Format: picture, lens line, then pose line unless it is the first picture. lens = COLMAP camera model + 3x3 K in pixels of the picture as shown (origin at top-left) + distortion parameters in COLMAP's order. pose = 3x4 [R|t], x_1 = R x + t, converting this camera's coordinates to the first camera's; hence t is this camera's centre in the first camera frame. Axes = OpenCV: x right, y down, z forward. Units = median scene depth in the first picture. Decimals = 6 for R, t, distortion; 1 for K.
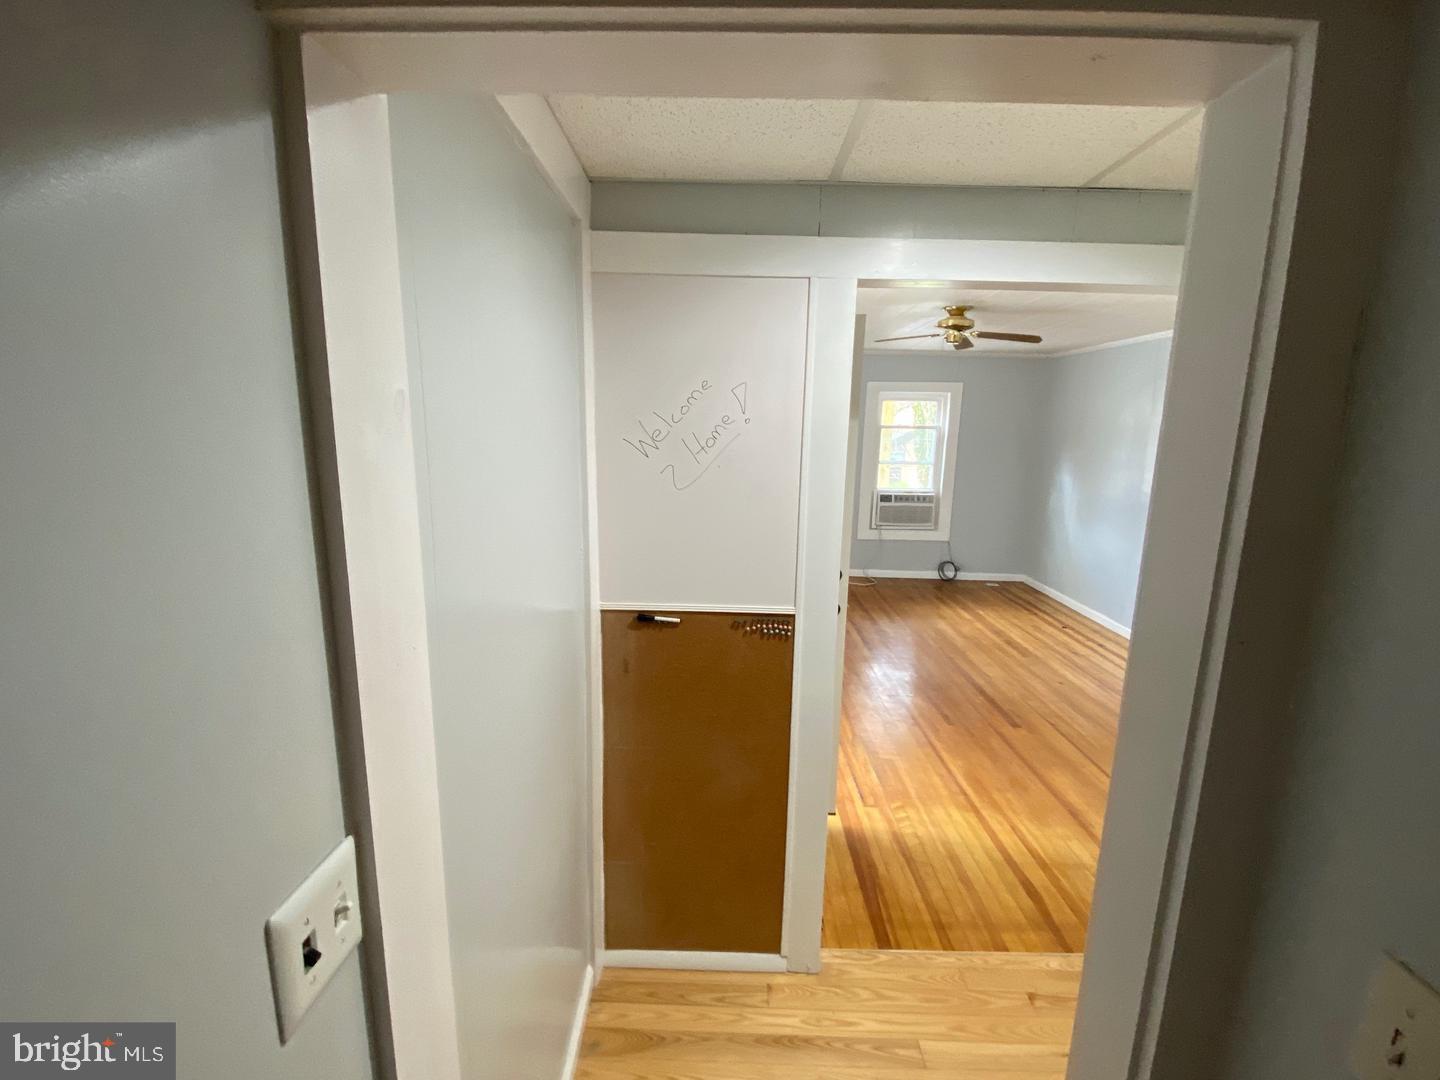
lens RADIAL K [[648.8, 0, 717.2], [0, 648.8, 544.0], [0, 0, 1]] dist [0.003049, -0.014165]
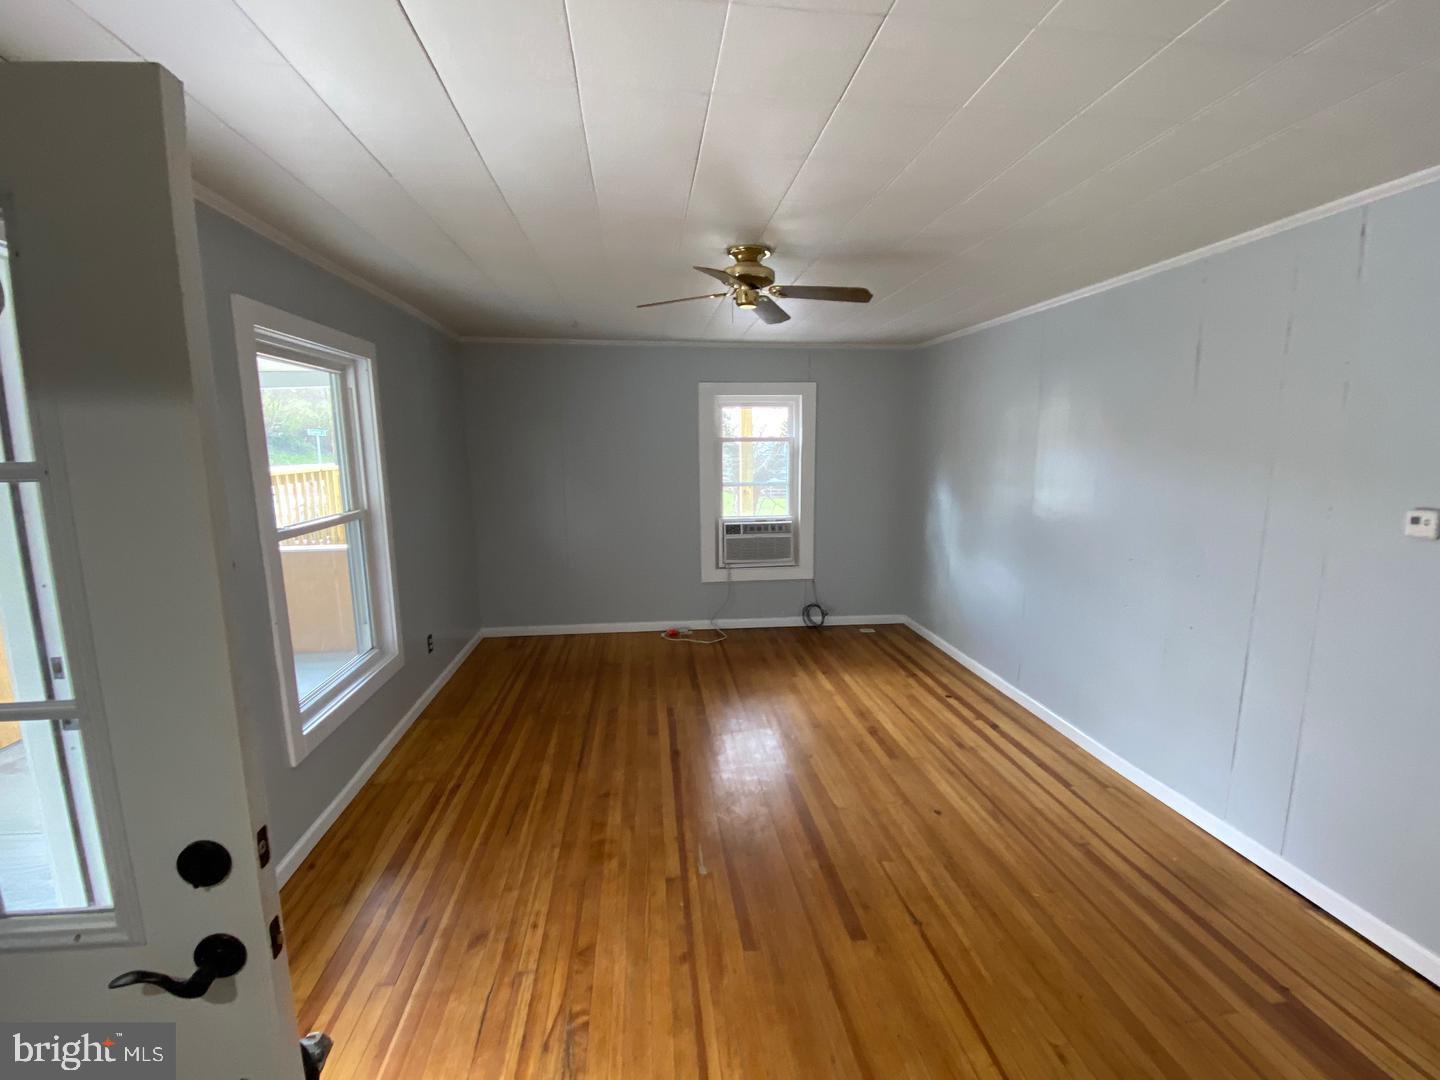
lens RADIAL K [[648.8, 0, 717.2], [0, 648.8, 544.0], [0, 0, 1]] dist [0.003049, -0.014165]
pose [[0.991367, -0.045878, 0.122829, 0.170198], [0.048889, 0.998570, -0.021618, -0.043229], [-0.121662, 0.027436, 0.992192, 0.257503]]
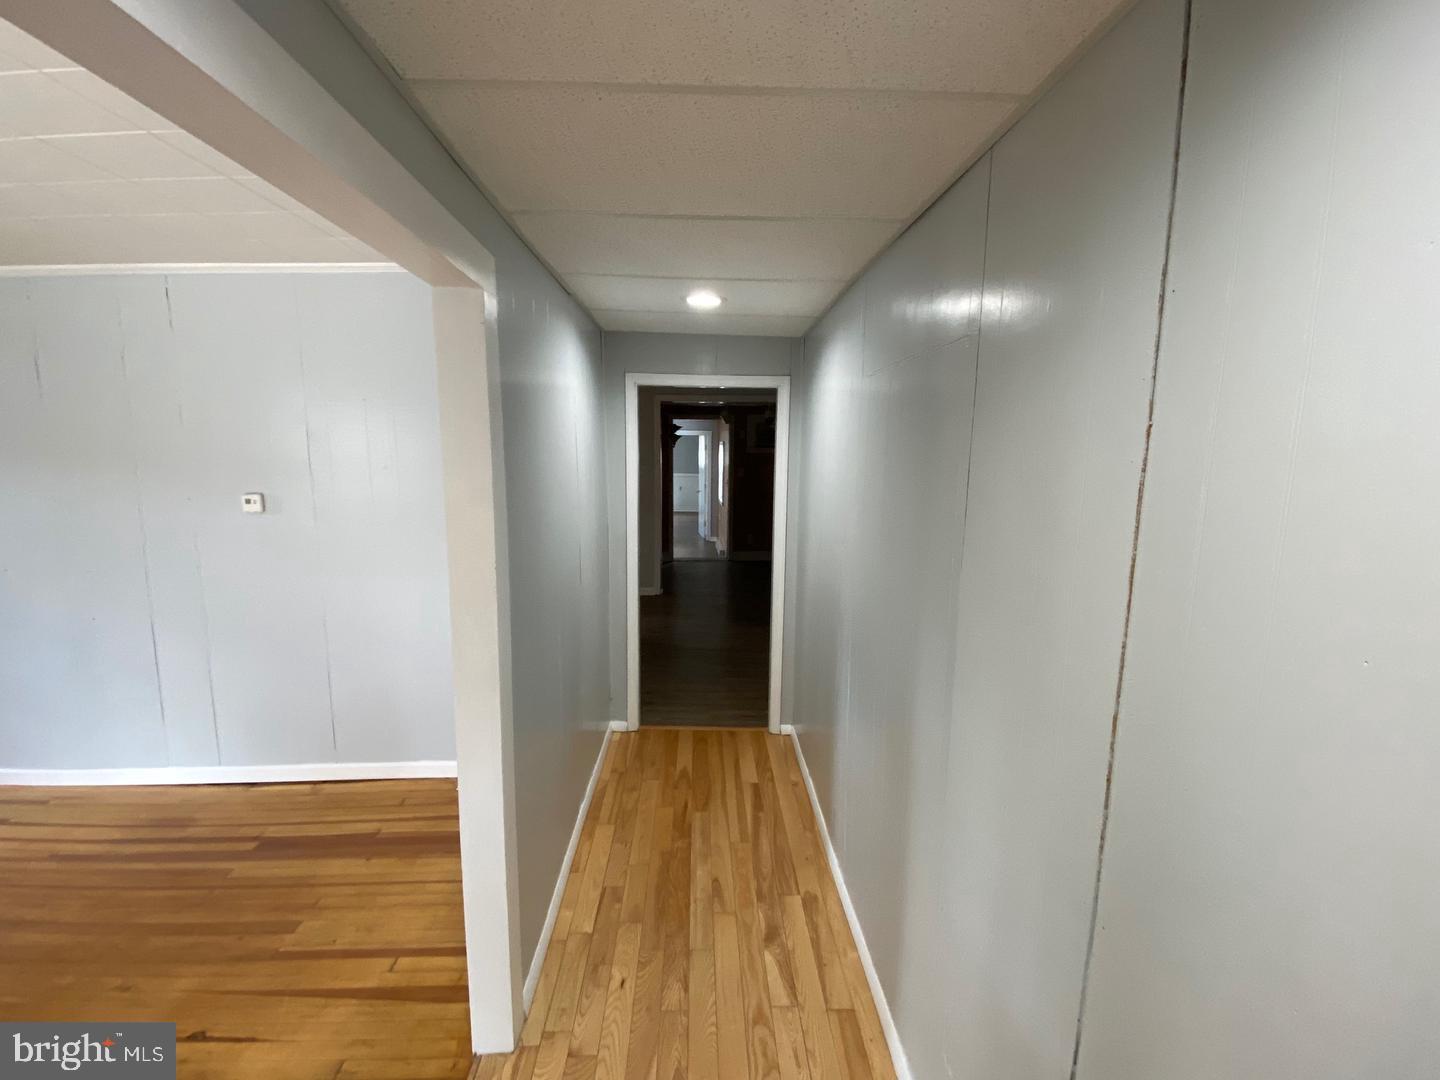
lens RADIAL K [[648.8, 0, 717.2], [0, 648.8, 544.0], [0, 0, 1]] dist [0.003049, -0.014165]
pose [[-0.054398, -0.170410, 0.983871, 0.049025], [0.169094, 0.969526, 0.177275, -0.040250], [-0.984098, 0.176010, -0.023924, 0.199564]]
